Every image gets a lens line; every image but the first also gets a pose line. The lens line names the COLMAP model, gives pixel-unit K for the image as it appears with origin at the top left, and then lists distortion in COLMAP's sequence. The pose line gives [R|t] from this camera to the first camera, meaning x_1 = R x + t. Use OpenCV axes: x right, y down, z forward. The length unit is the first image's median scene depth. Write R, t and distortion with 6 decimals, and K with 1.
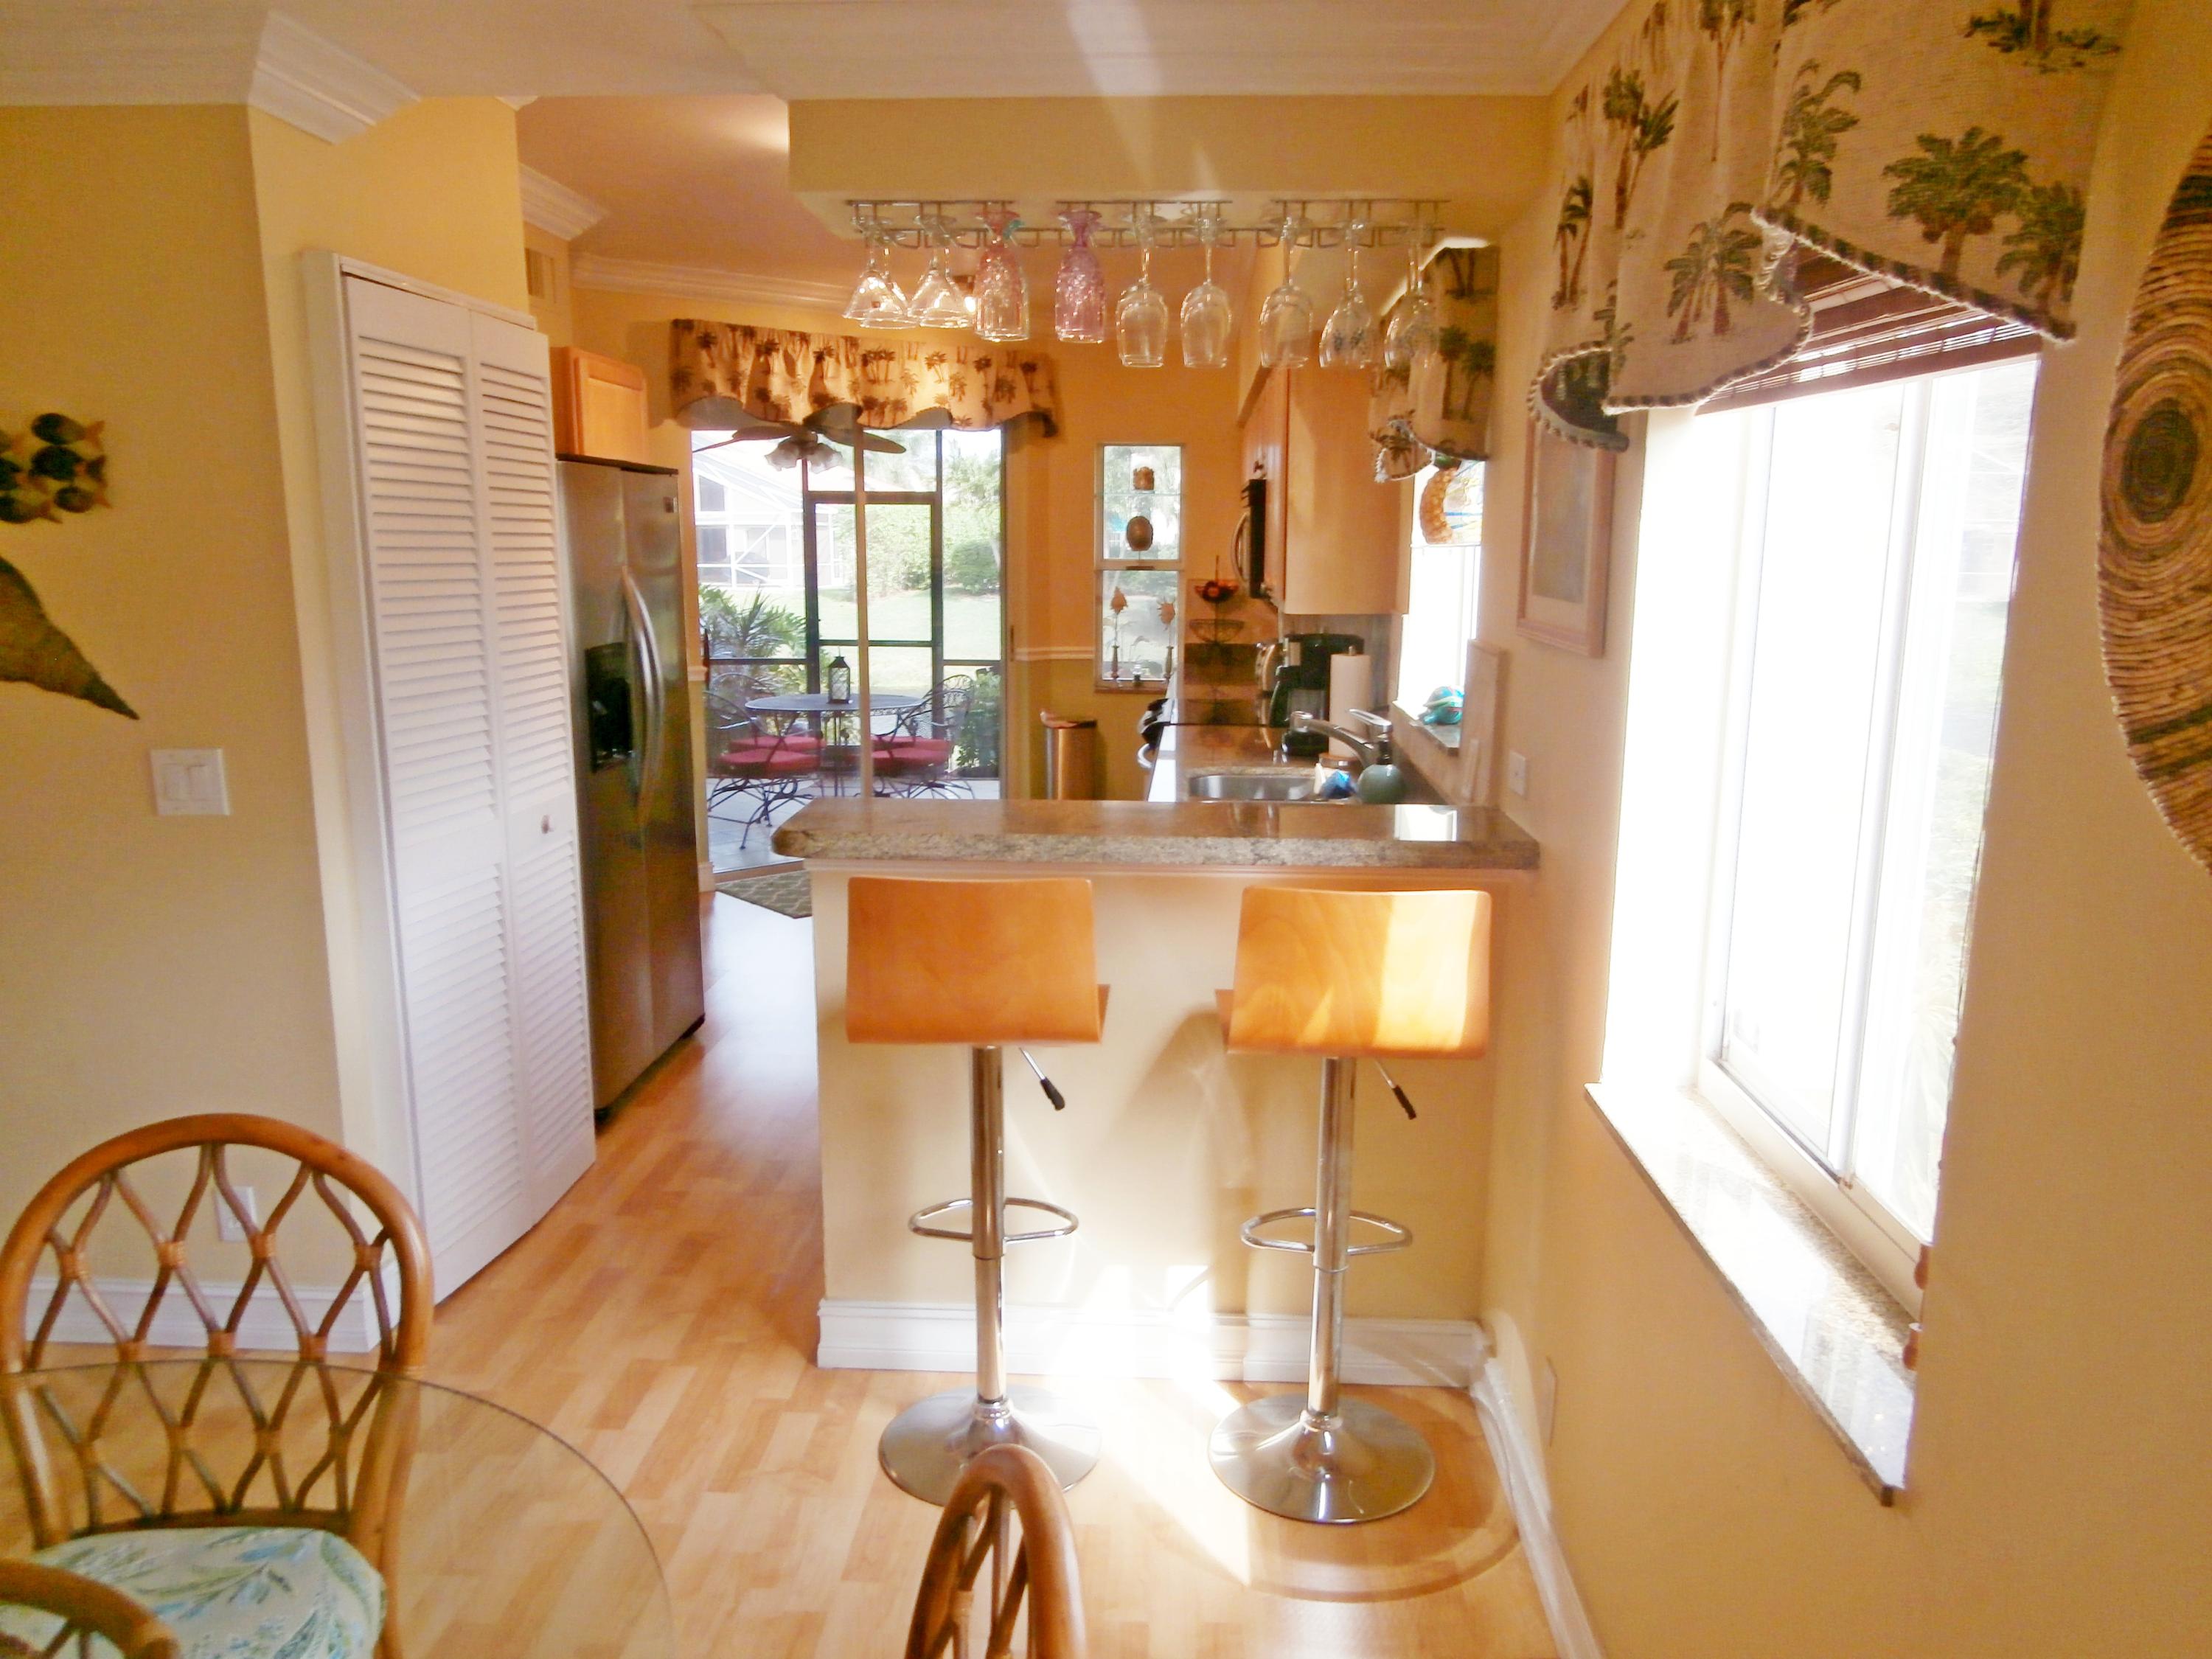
lens RADIAL K [[1494.8, 0, 1139.6], [0, 1494.8, 833.7], [0, 0, 1]] dist [-0.059862, 0.040290]
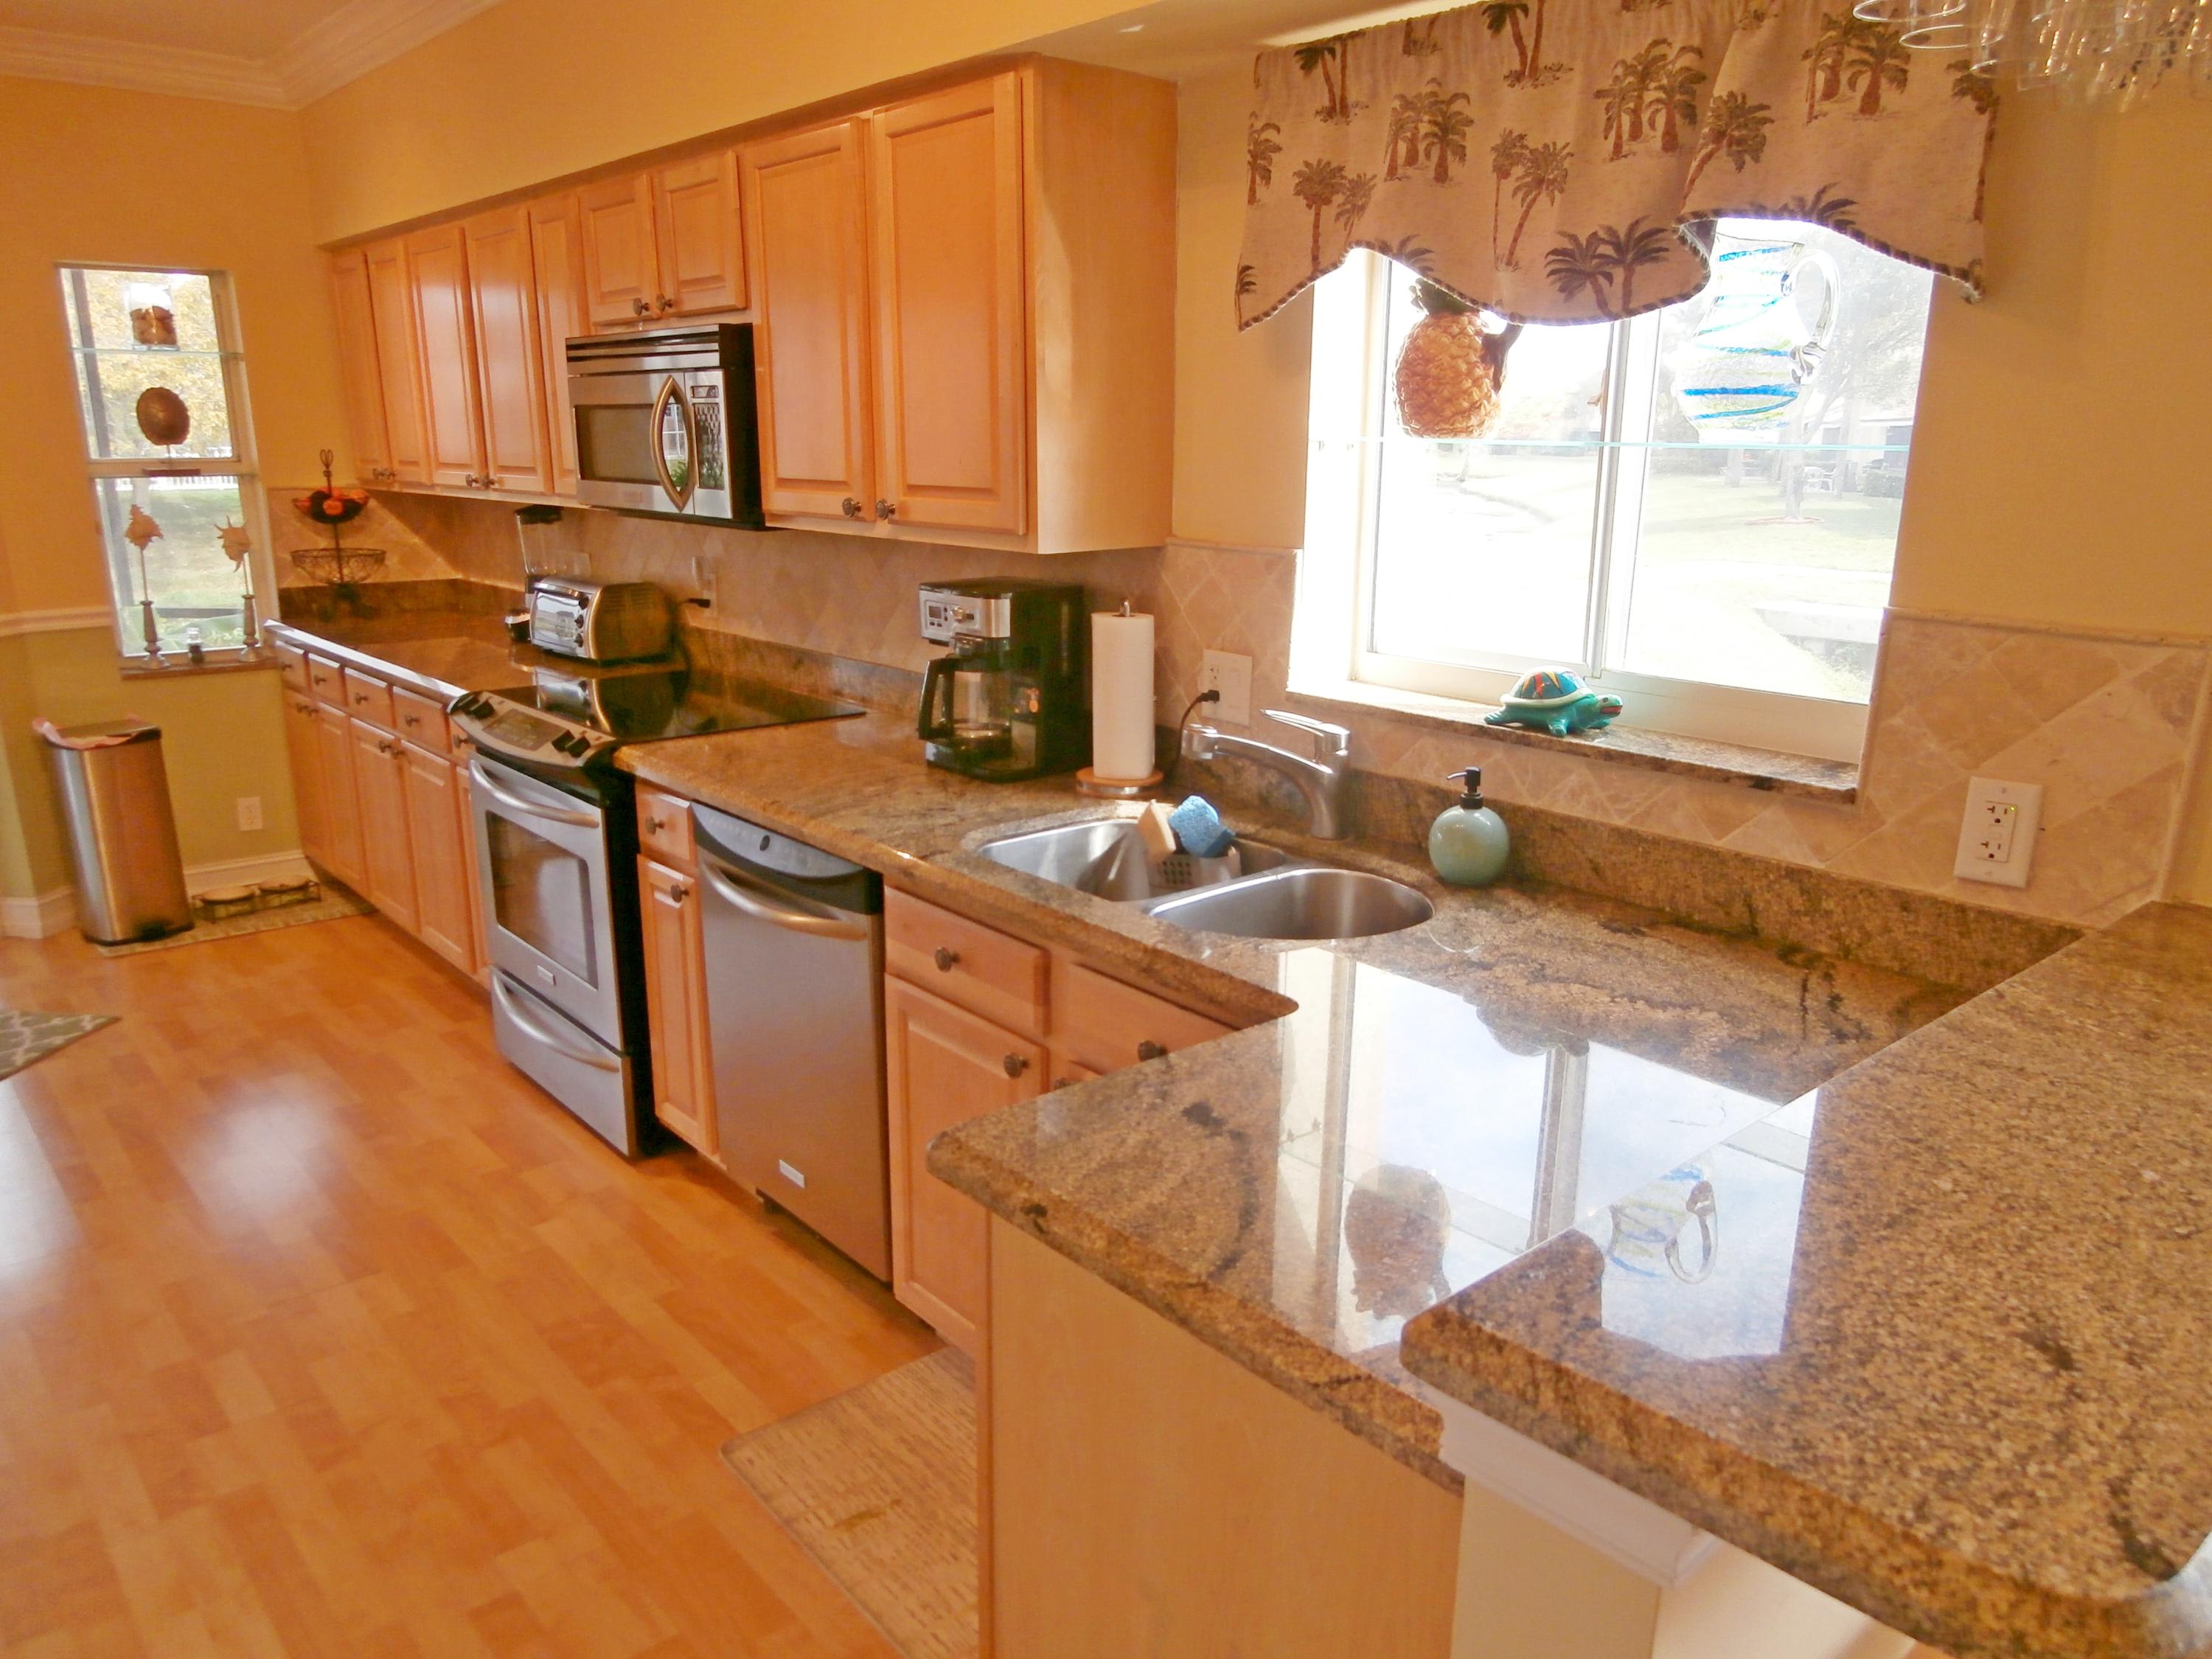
lens RADIAL K [[1494.8, 0, 1139.6], [0, 1494.8, 833.7], [0, 0, 1]] dist [-0.059862, 0.040290]
pose [[0.697665, -0.190537, 0.690623, -0.170390], [0.129786, 0.981649, 0.139719, -0.063778], [-0.704570, -0.007844, 0.709591, 0.283457]]
